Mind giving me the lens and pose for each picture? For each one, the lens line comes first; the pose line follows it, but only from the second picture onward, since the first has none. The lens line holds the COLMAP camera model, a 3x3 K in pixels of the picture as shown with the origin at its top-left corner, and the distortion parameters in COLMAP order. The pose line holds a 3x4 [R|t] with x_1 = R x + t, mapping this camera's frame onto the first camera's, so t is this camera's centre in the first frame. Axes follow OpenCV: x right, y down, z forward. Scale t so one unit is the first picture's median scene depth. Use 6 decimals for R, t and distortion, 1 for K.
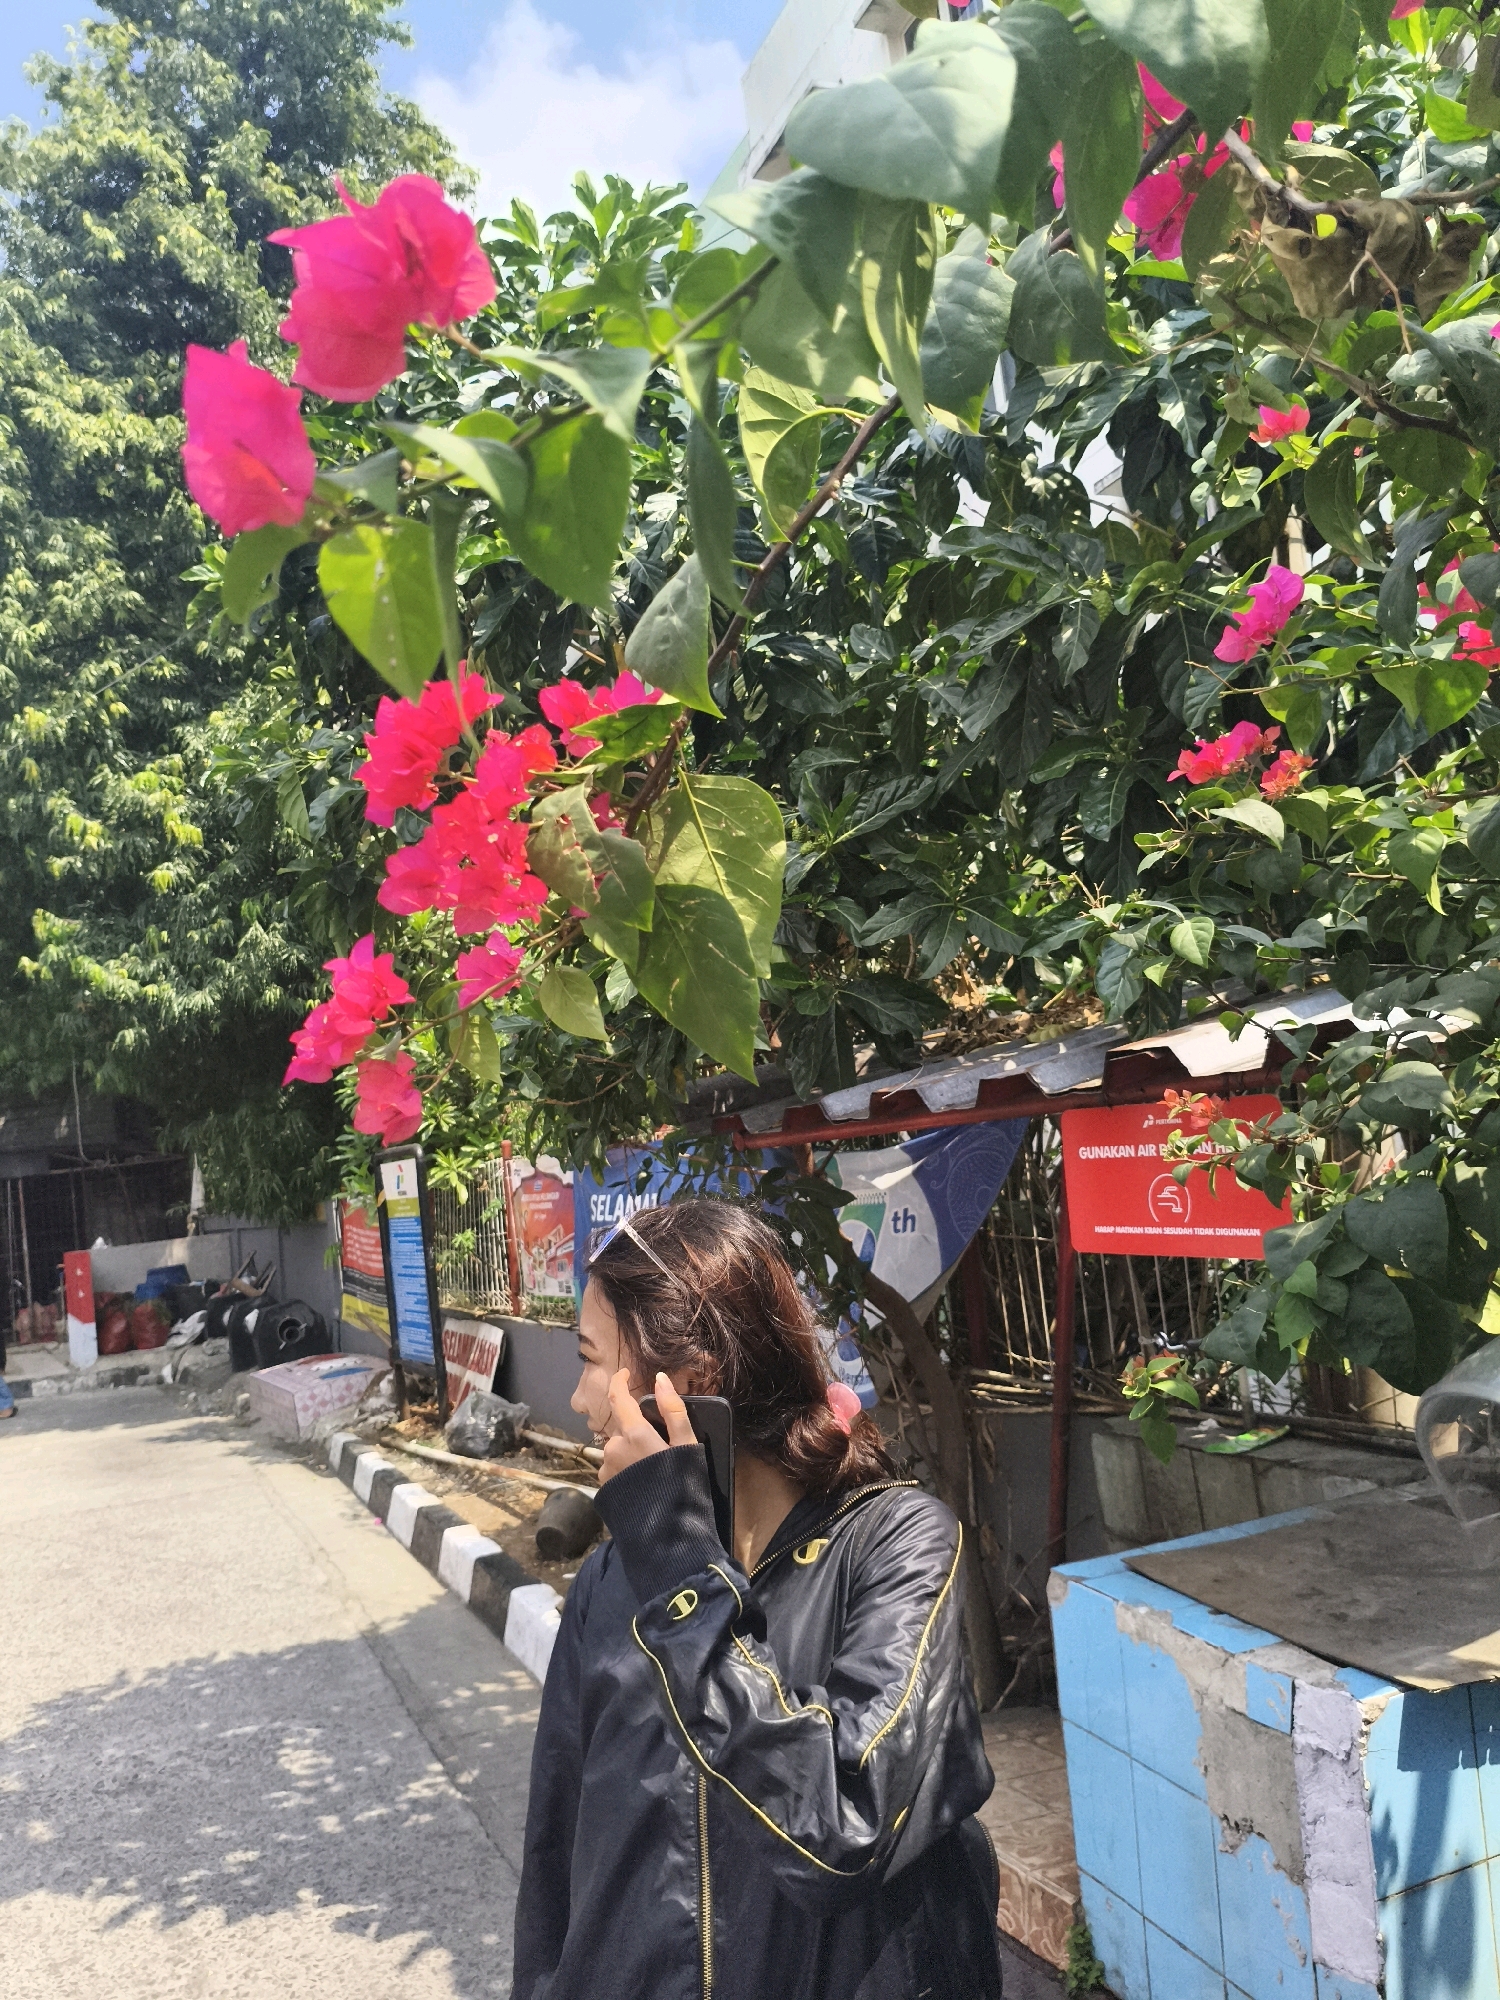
lens RADIAL K [[1653.6, 0, 750.0], [0, 1653.6, 1000.0], [0, 0, 1]] dist [-0.007057, -0.000060]
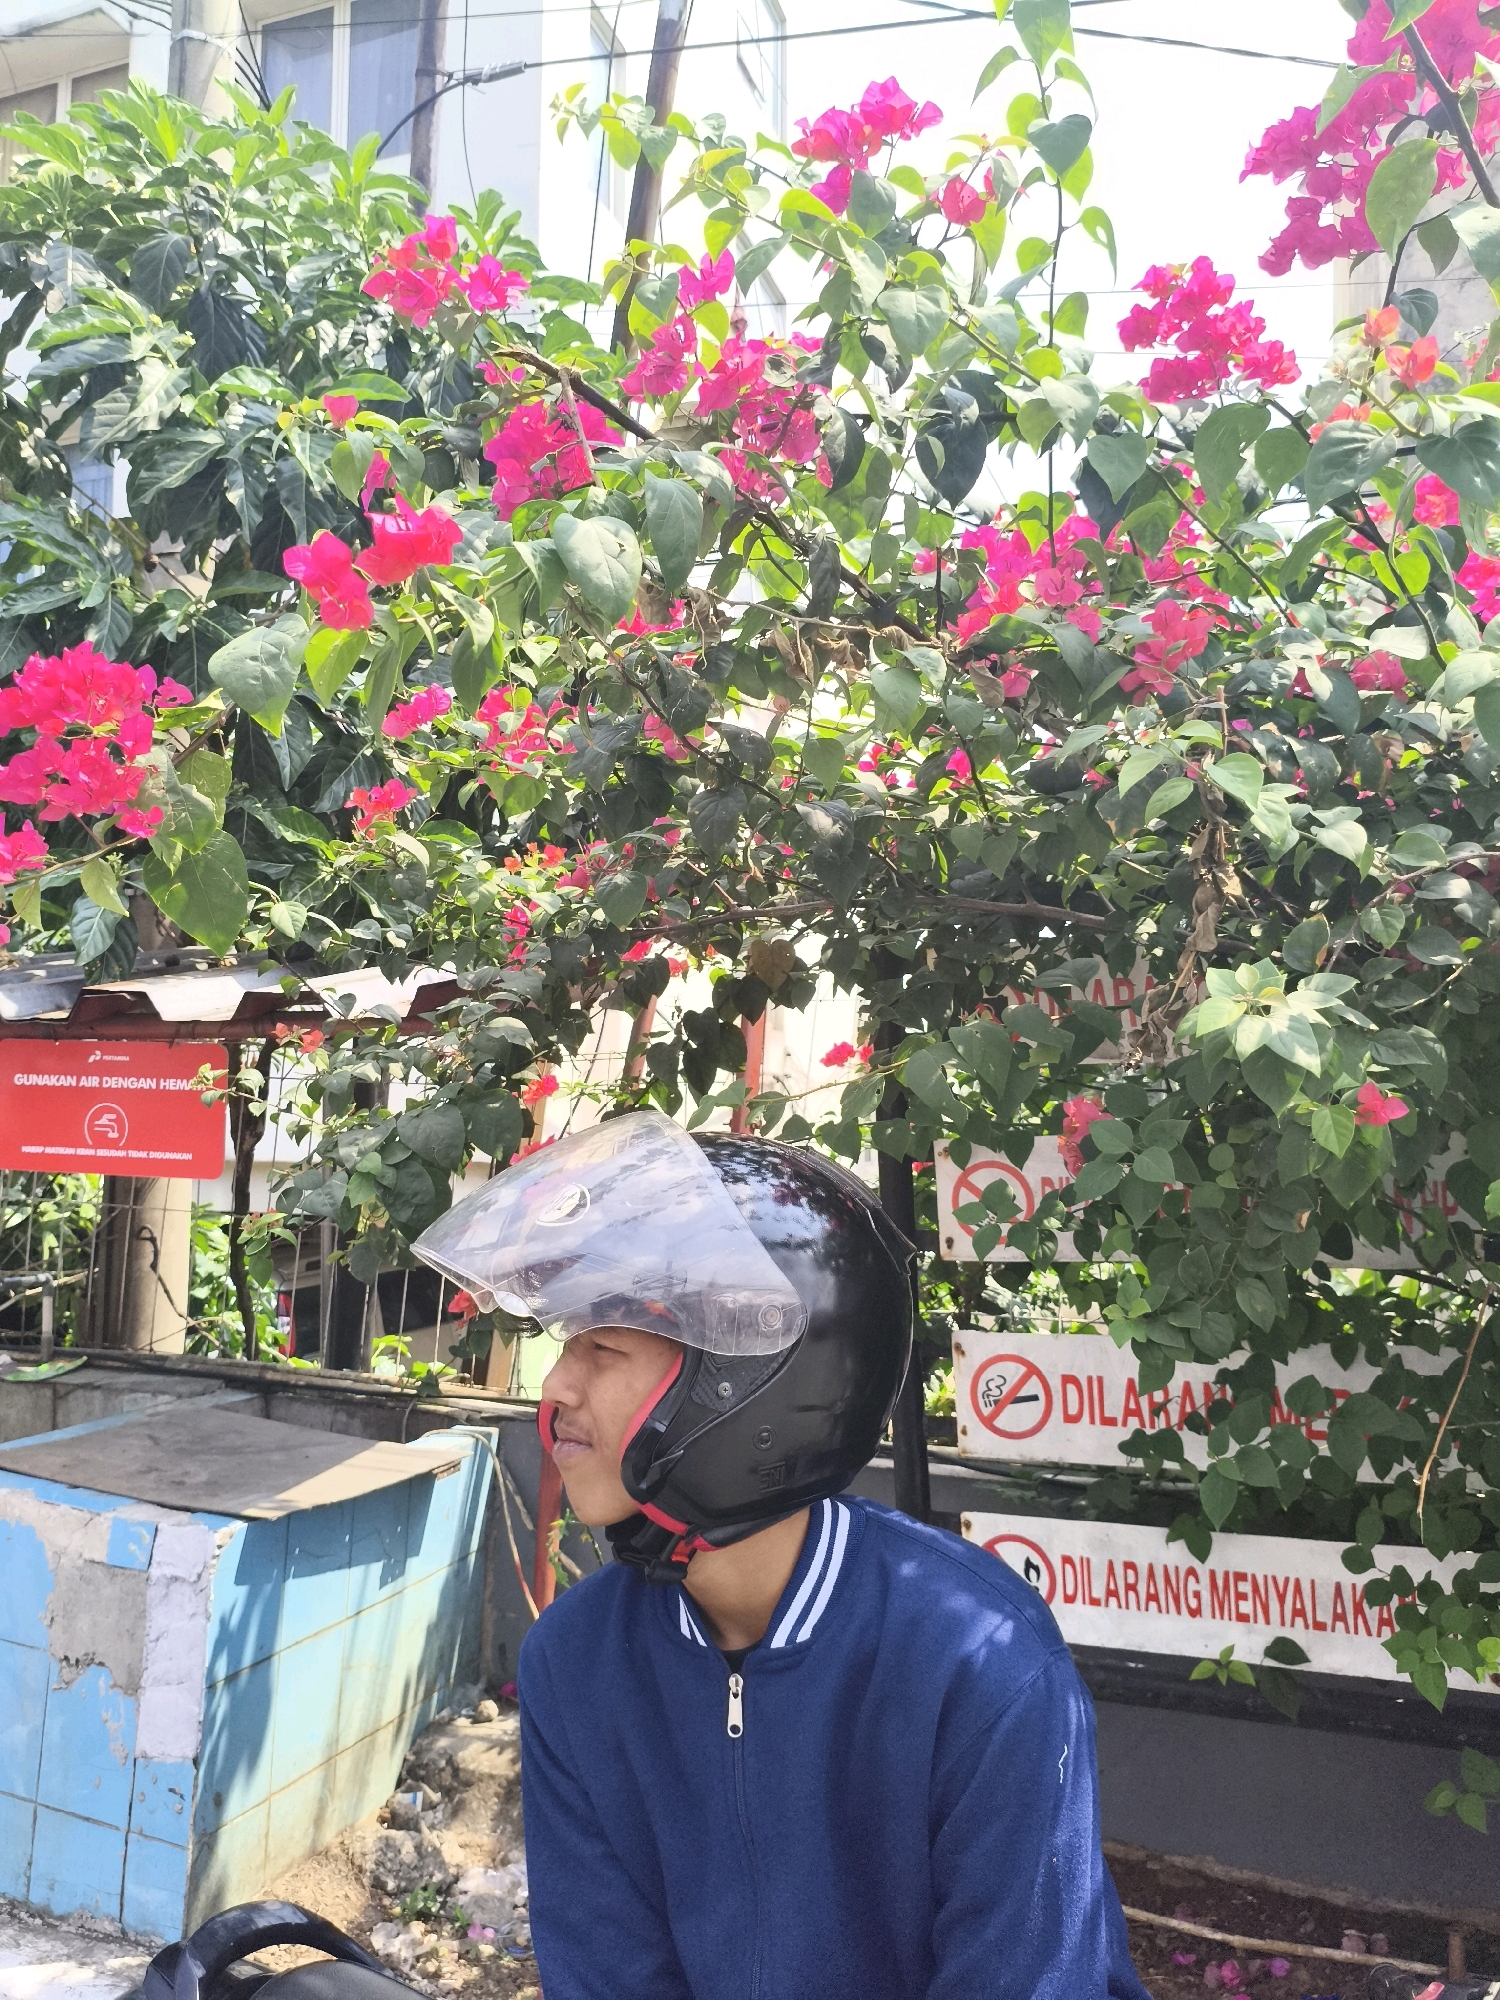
lens RADIAL K [[1653.6, 0, 750.0], [0, 1653.6, 1000.0], [0, 0, 1]] dist [-0.007057, -0.000060]
pose [[0.732680, 0.137070, 0.666627, -0.207965], [-0.142811, 0.988665, -0.046324, 0.022829], [-0.665421, -0.061261, 0.743950, -0.167103]]
